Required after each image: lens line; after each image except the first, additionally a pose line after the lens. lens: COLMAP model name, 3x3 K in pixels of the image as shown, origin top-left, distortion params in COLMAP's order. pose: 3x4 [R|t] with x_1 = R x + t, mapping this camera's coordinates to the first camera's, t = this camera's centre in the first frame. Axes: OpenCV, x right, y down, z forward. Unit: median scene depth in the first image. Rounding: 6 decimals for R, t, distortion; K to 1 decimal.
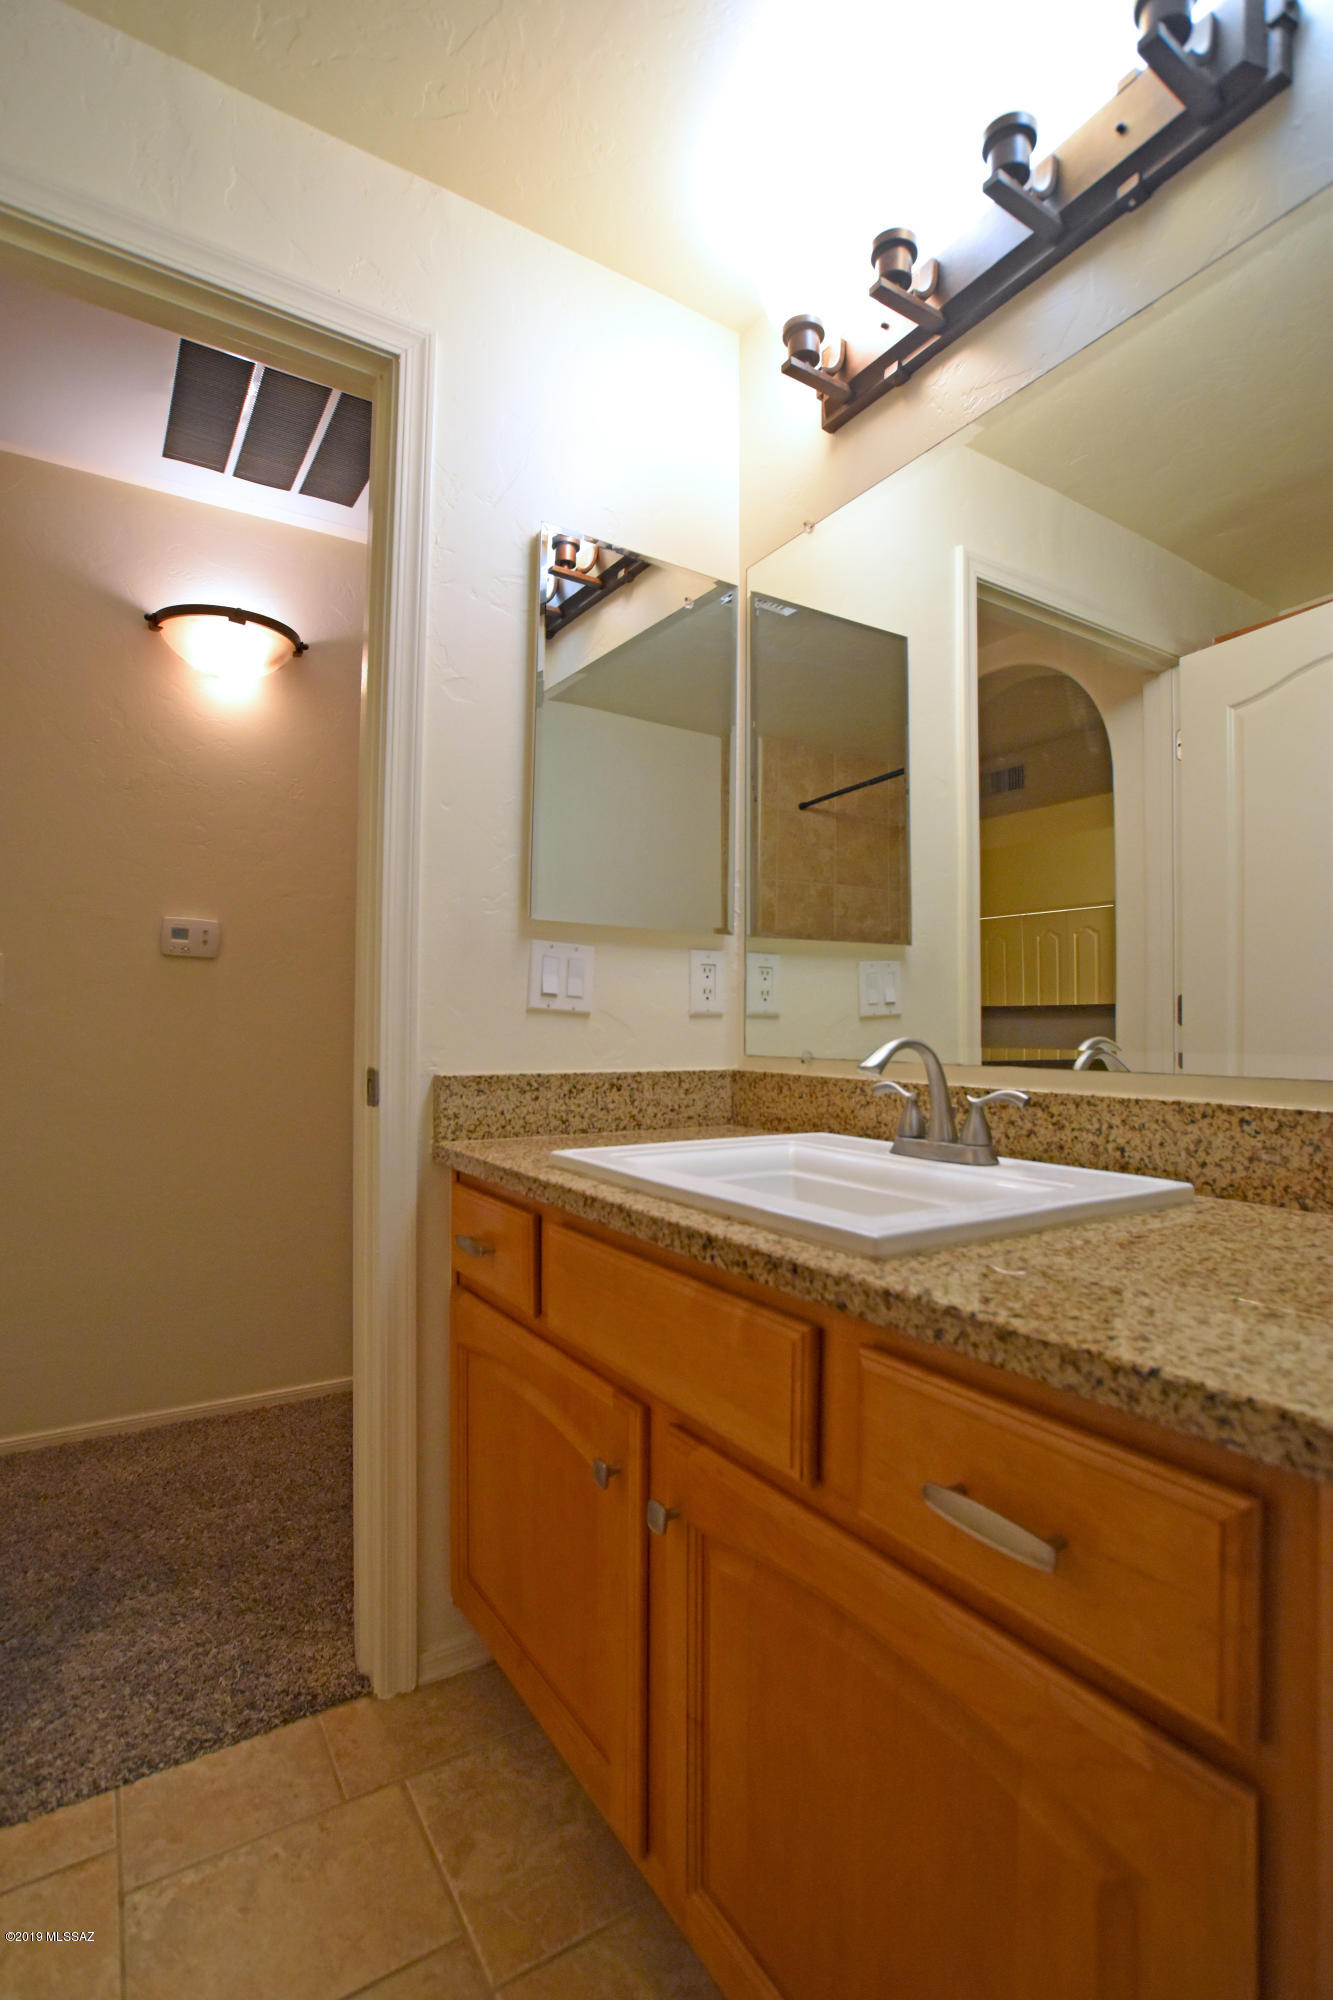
lens RADIAL K [[943.4, 0, 712.0], [0, 943.4, 1025.0], [0, 0, 1]] dist [-0.026568, 0.000096]
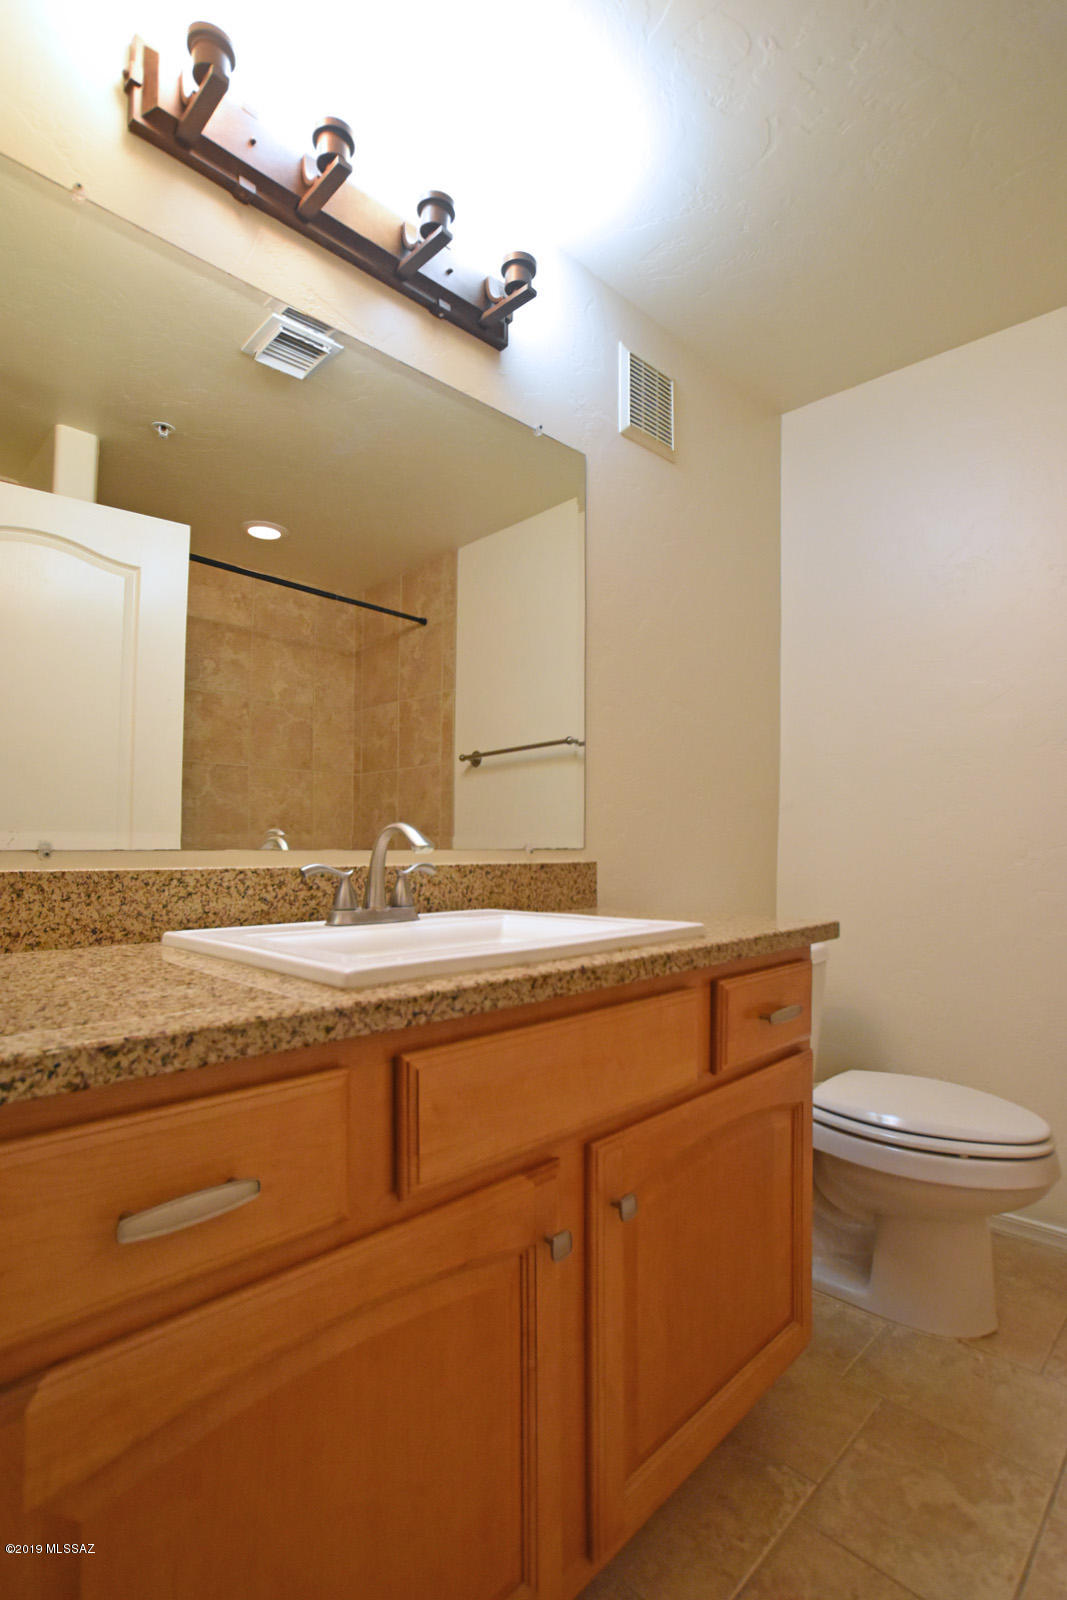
lens RADIAL K [[763.7, 0, 557.4], [0, 763.7, 801.9], [0, 0, 1]] dist [-0.031737, 0.000216]
pose [[-0.203359, 0.052933, 0.977672, -0.897142], [-0.005181, 0.998465, -0.055136, 0.043835], [-0.979091, -0.016278, -0.202772, 1.121531]]
